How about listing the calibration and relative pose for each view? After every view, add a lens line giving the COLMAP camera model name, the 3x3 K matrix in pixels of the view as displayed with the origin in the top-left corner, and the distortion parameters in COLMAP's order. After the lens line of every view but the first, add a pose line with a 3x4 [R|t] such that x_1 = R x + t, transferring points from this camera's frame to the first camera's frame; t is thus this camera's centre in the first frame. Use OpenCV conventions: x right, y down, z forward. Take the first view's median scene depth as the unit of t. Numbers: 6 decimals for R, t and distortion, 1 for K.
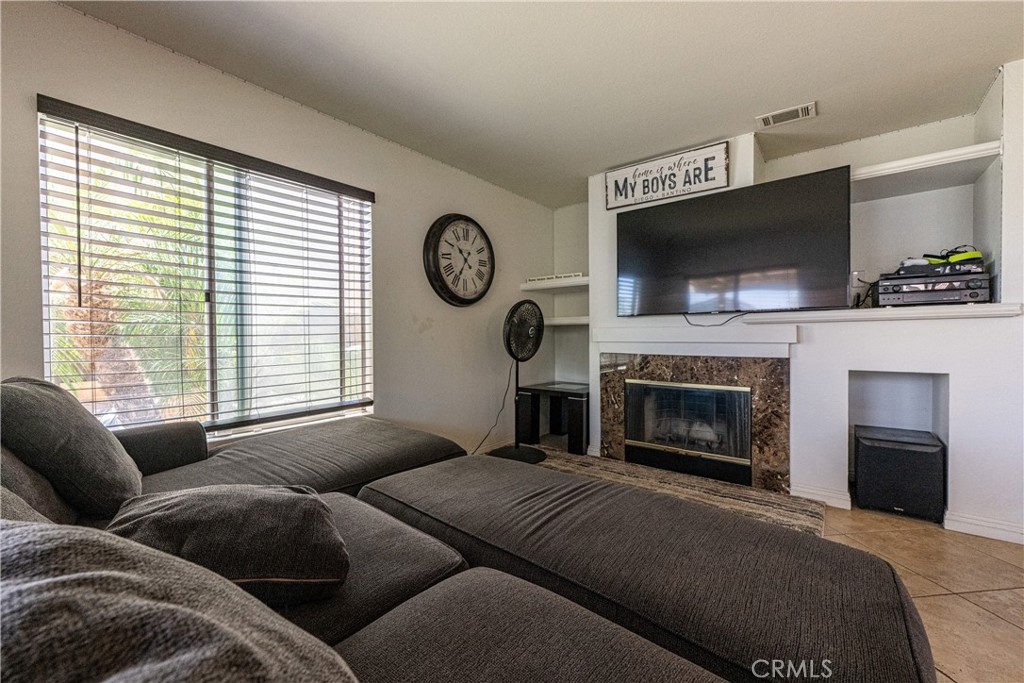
lens RADIAL K [[408.3, 0, 512.0], [0, 408.3, 341.5], [0, 0, 1]] dist [0.000233, -0.000013]
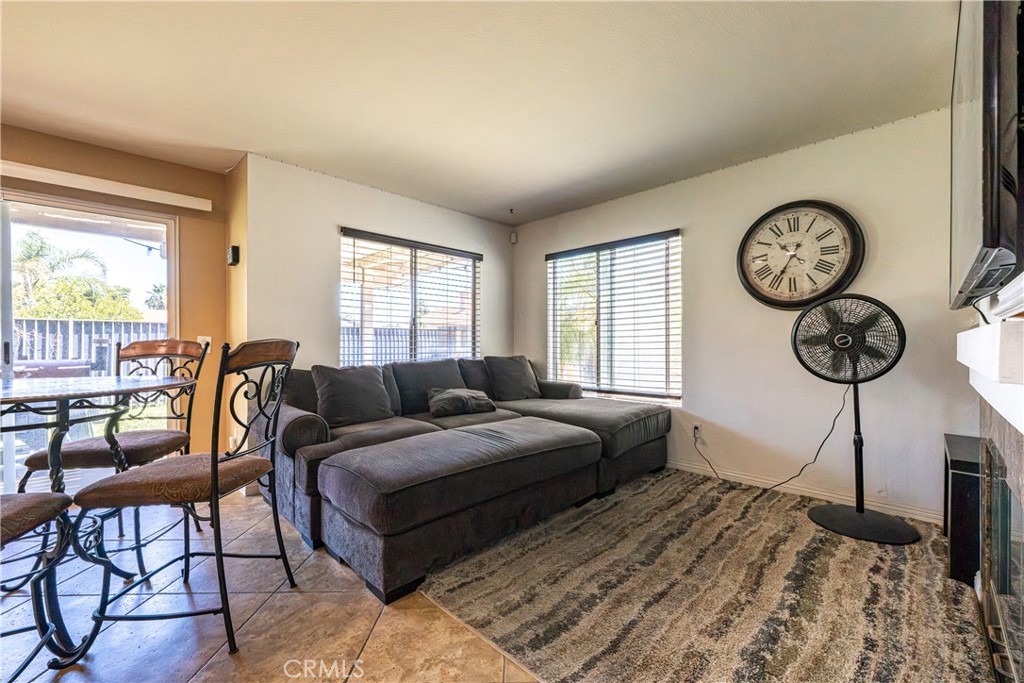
lens RADIAL K [[408.3, 0, 512.0], [0, 408.3, 341.5], [0, 0, 1]] dist [0.000233, -0.000013]
pose [[-0.110921, 0.006857, -0.993806, 0.839788], [-0.015424, 0.999844, 0.008620, -0.021371], [0.993710, 0.016285, -0.110798, 0.558736]]
